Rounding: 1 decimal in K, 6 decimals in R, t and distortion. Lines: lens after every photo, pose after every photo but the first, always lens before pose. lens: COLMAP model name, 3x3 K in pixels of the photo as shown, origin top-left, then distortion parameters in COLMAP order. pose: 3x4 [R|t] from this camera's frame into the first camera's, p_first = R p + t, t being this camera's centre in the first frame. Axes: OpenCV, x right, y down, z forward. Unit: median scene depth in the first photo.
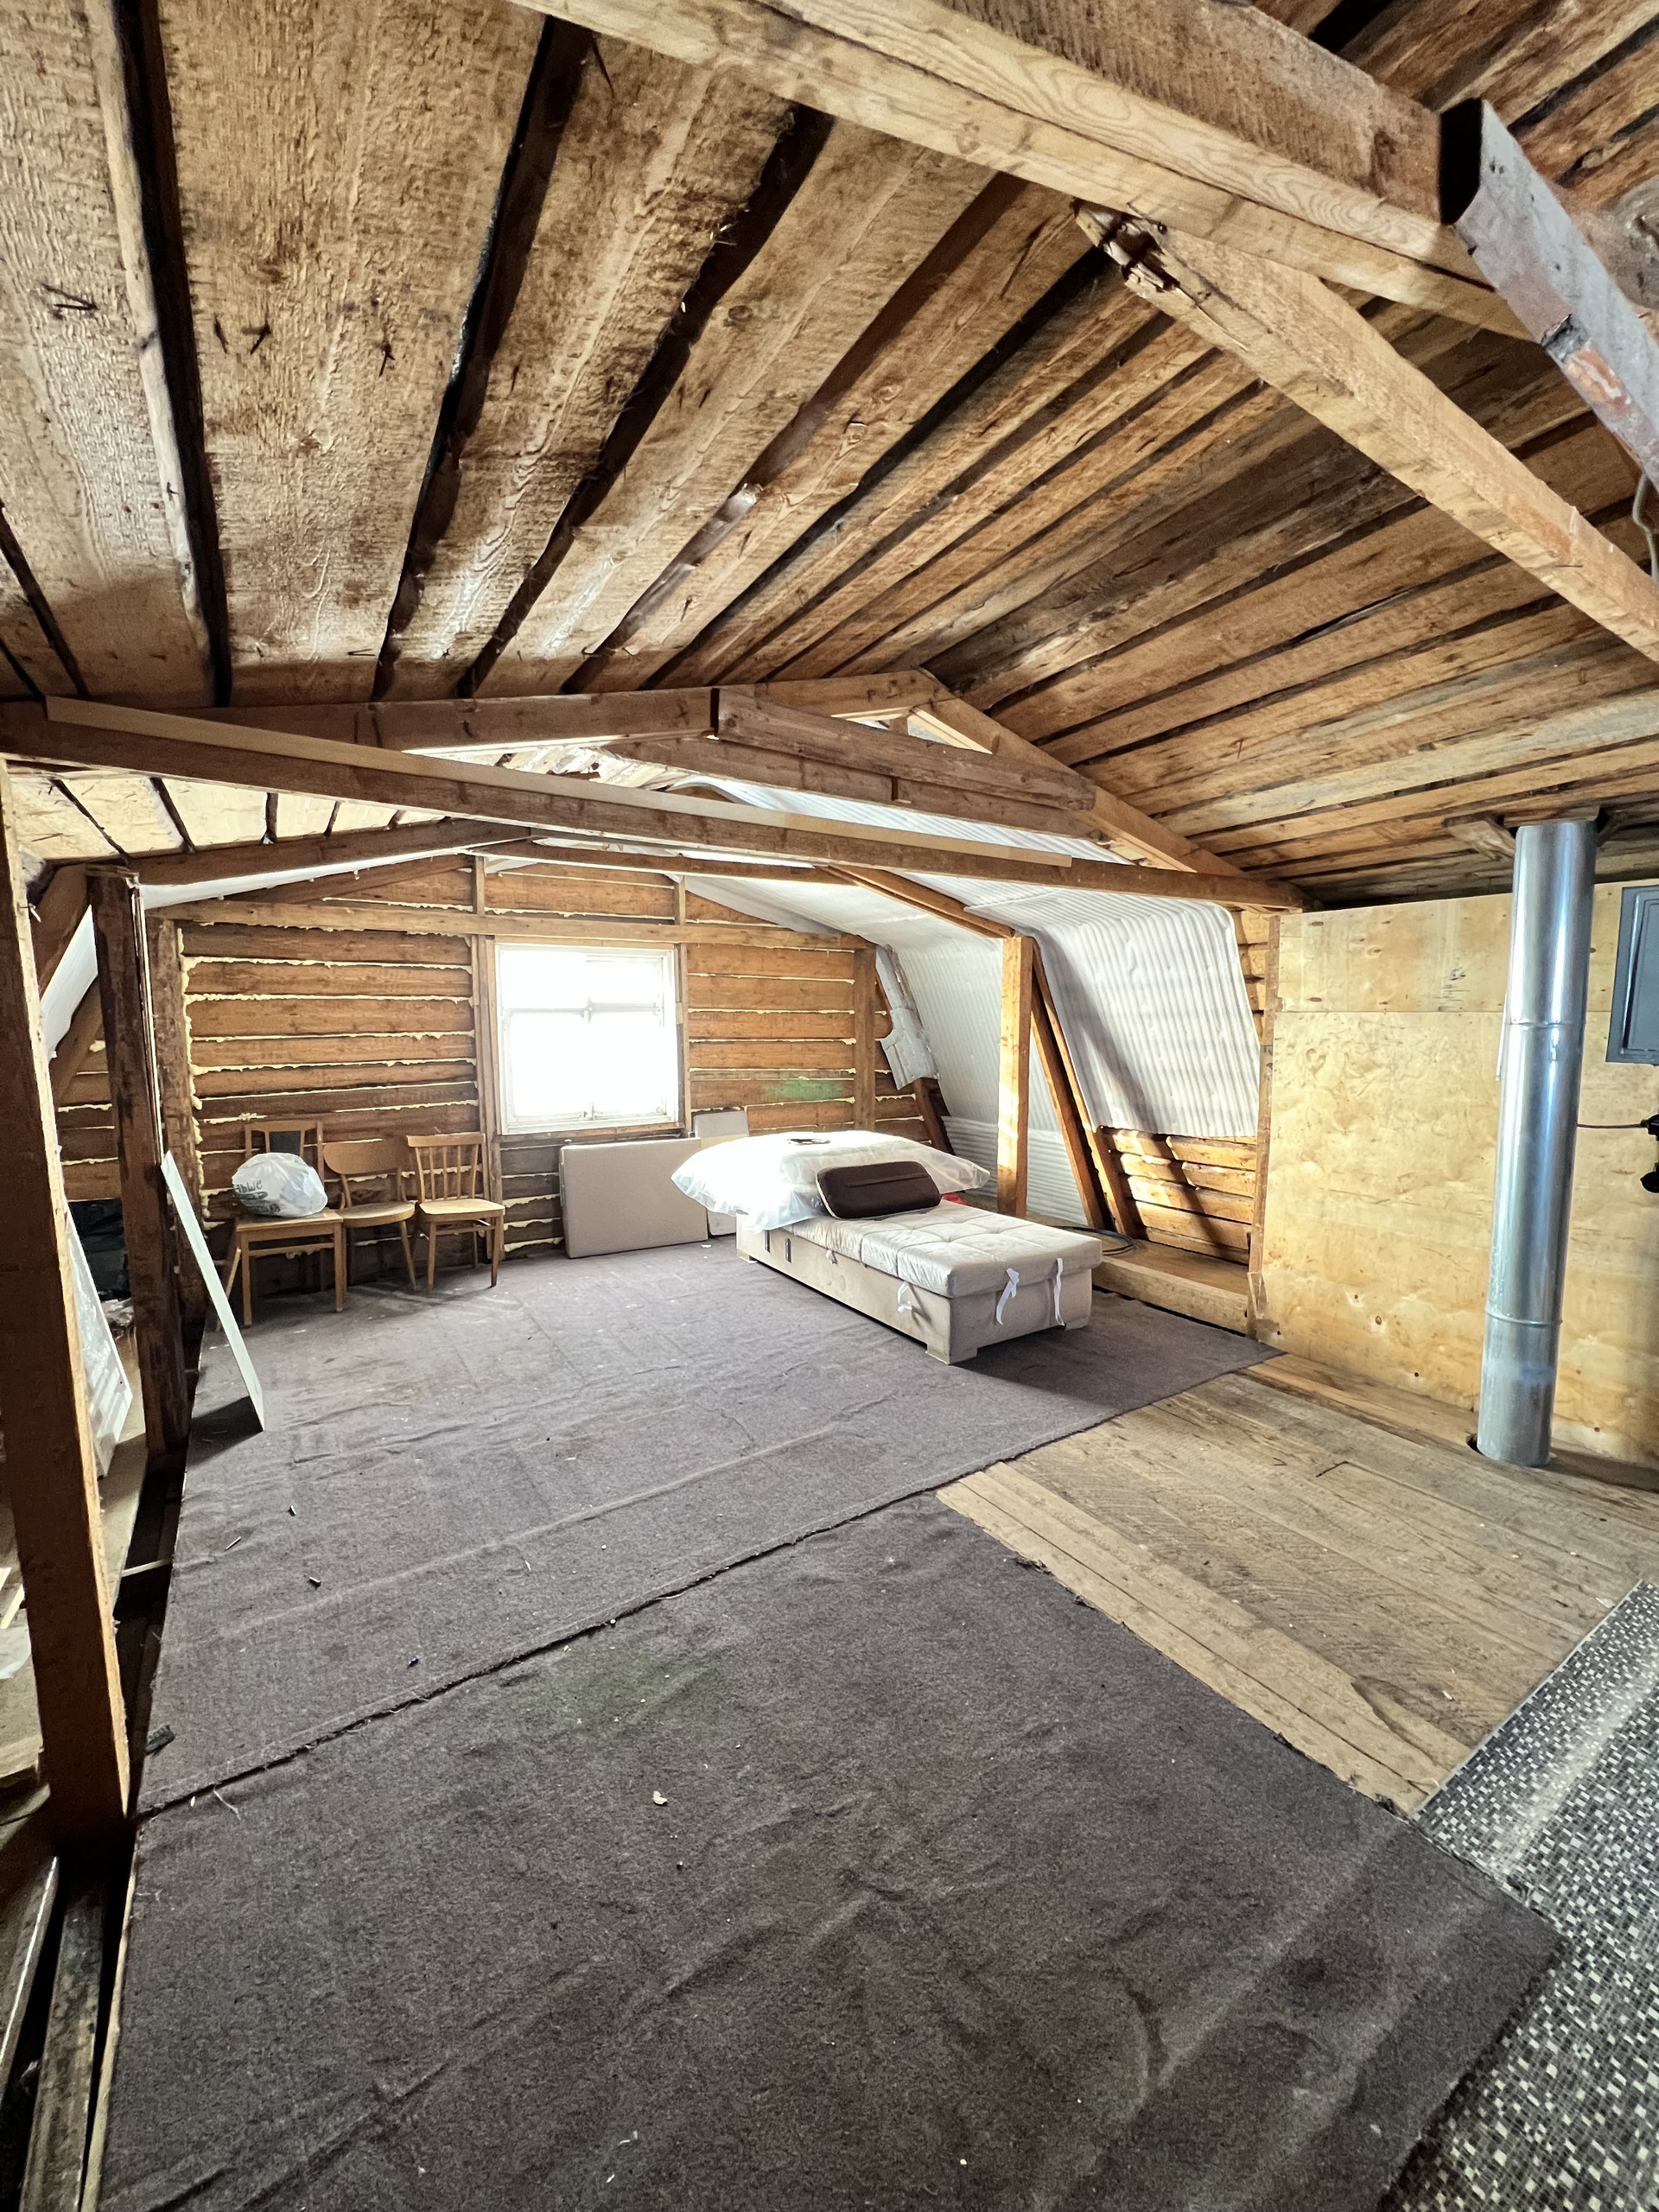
lens RADIAL K [[879.1, 0, 833.7], [0, 879.1, 1105.2], [0, 0, 1]] dist [-0.000339, -0.000222]
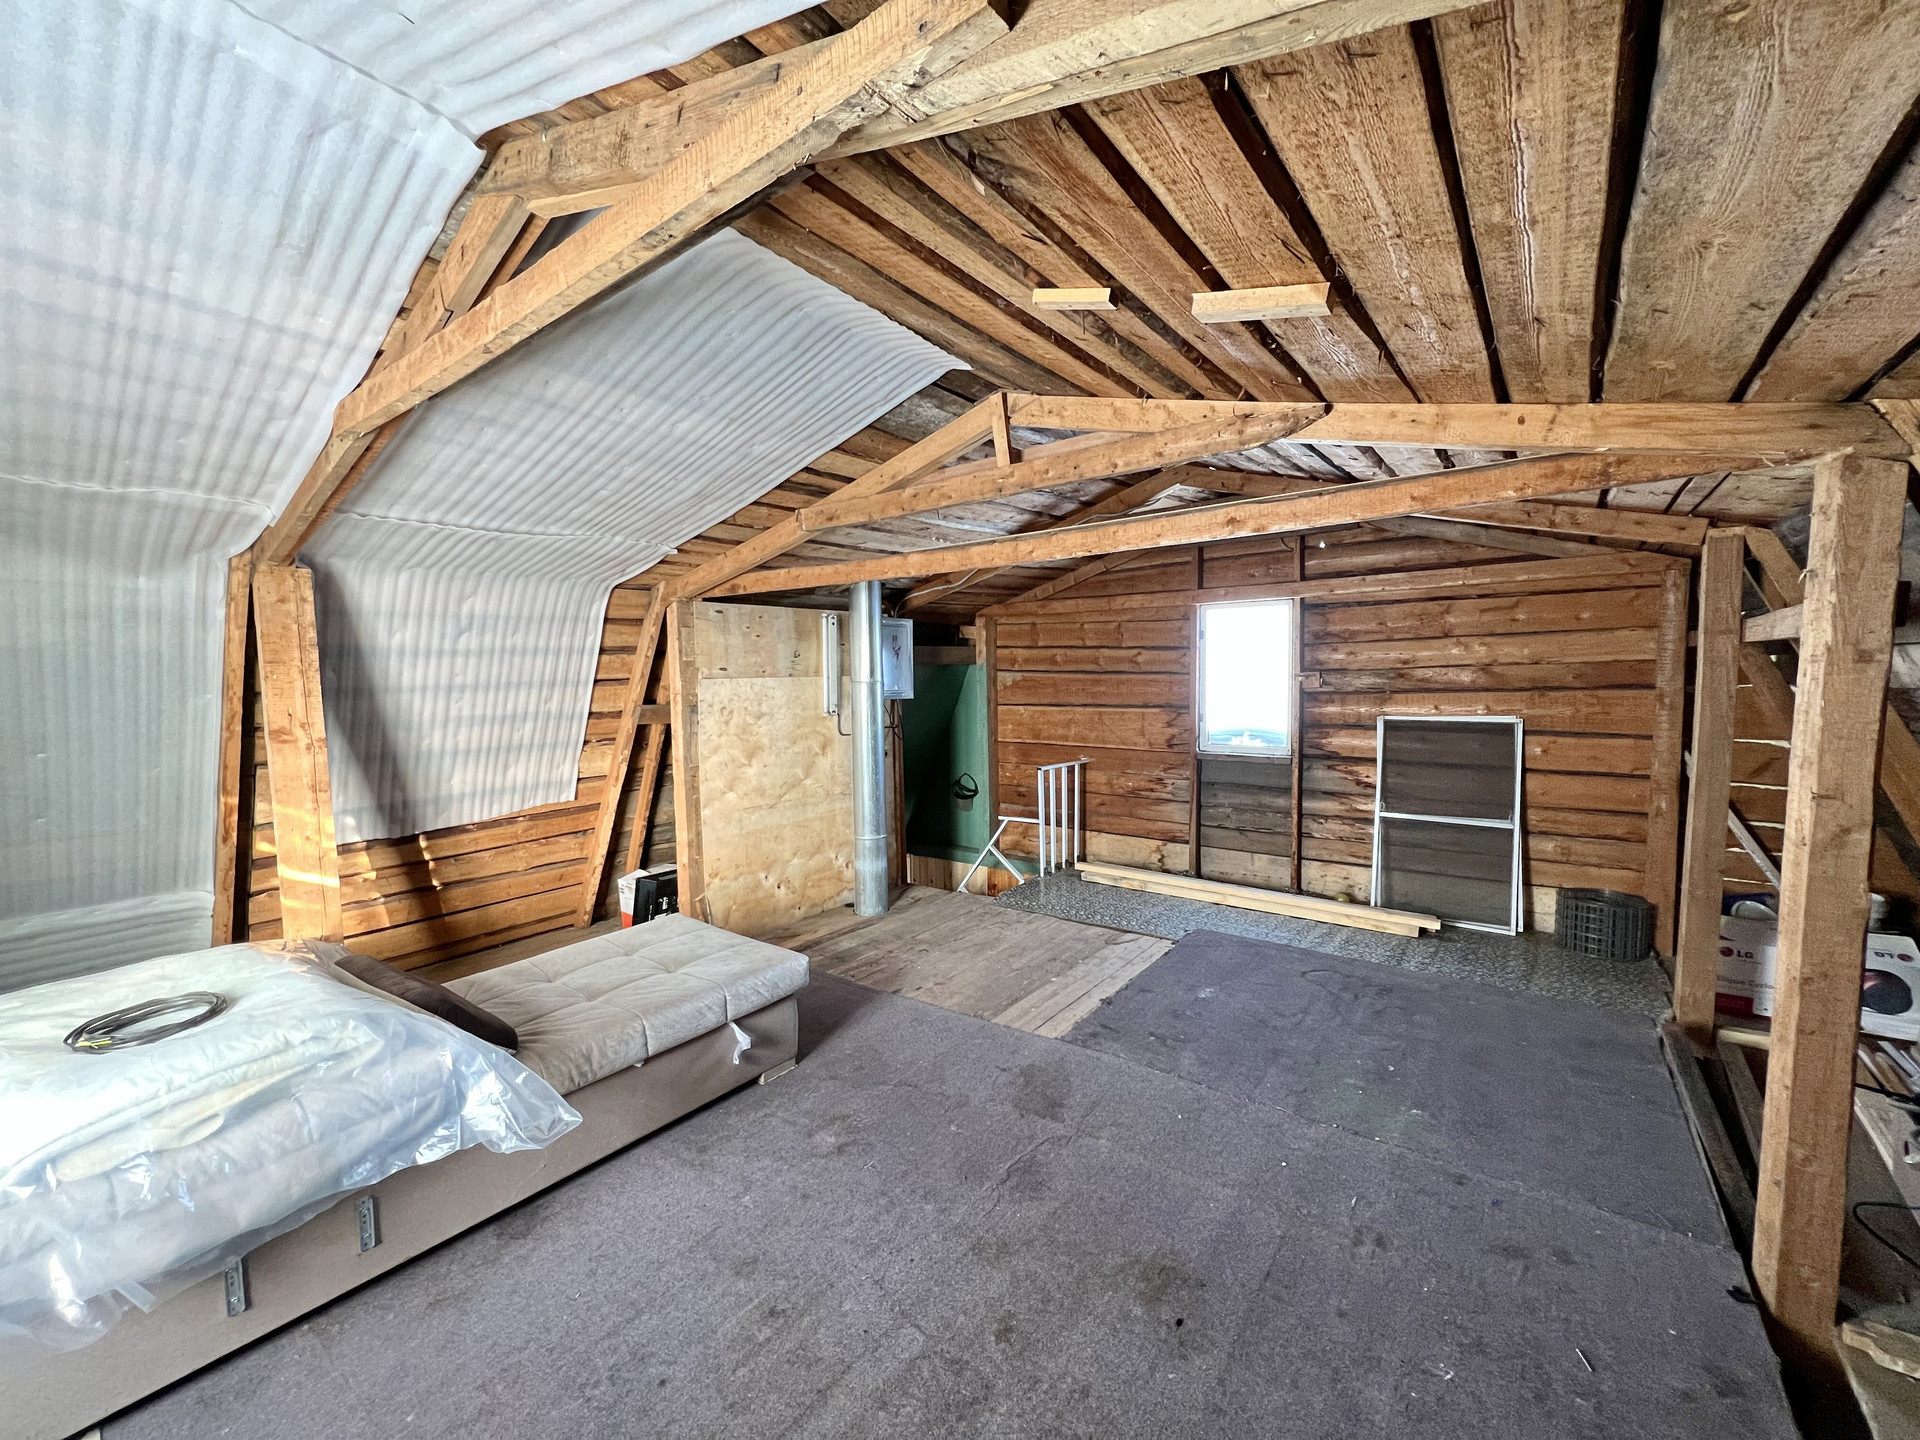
lens RADIAL K [[763.0, 0, 958.1], [0, 763.0, 722.6], [0, 0, 1]] dist [-0.000339, -0.000222]
pose [[-0.330722, -0.055217, 0.942111, -0.708101], [0.119950, 0.987731, 0.099999, -0.124379], [-0.936074, 0.146078, -0.320041, 1.150446]]
